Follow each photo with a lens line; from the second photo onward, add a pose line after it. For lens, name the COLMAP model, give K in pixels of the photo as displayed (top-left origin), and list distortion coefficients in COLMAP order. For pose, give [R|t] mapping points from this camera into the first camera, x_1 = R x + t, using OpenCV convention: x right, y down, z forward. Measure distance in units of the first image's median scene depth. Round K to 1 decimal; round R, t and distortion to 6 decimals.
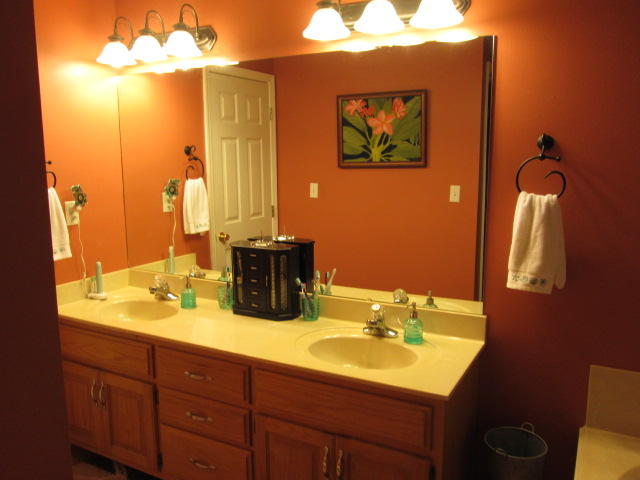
lens RADIAL K [[532.3, 0, 318.2], [0, 532.3, 236.7], [0, 0, 1]] dist [-0.041555, 0.010679]
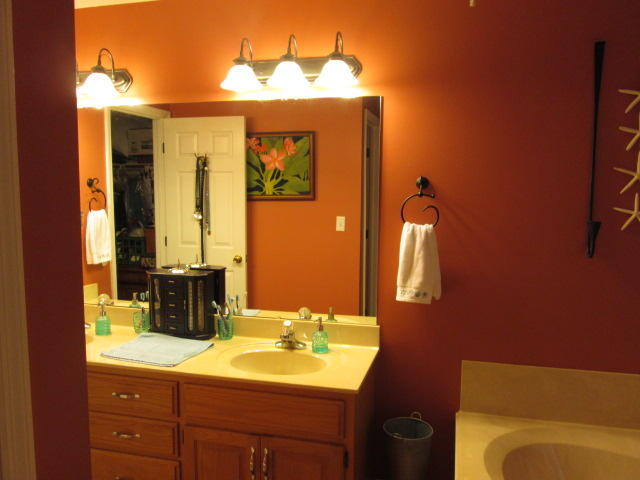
lens RADIAL K [[532.3, 0, 318.2], [0, 532.3, 236.7], [0, 0, 1]] dist [-0.041555, 0.010679]
pose [[0.970938, -0.009712, 0.239136, -0.098892], [0.023014, 0.998335, -0.052896, 0.008647], [-0.238224, 0.056863, 0.969544, -0.137109]]
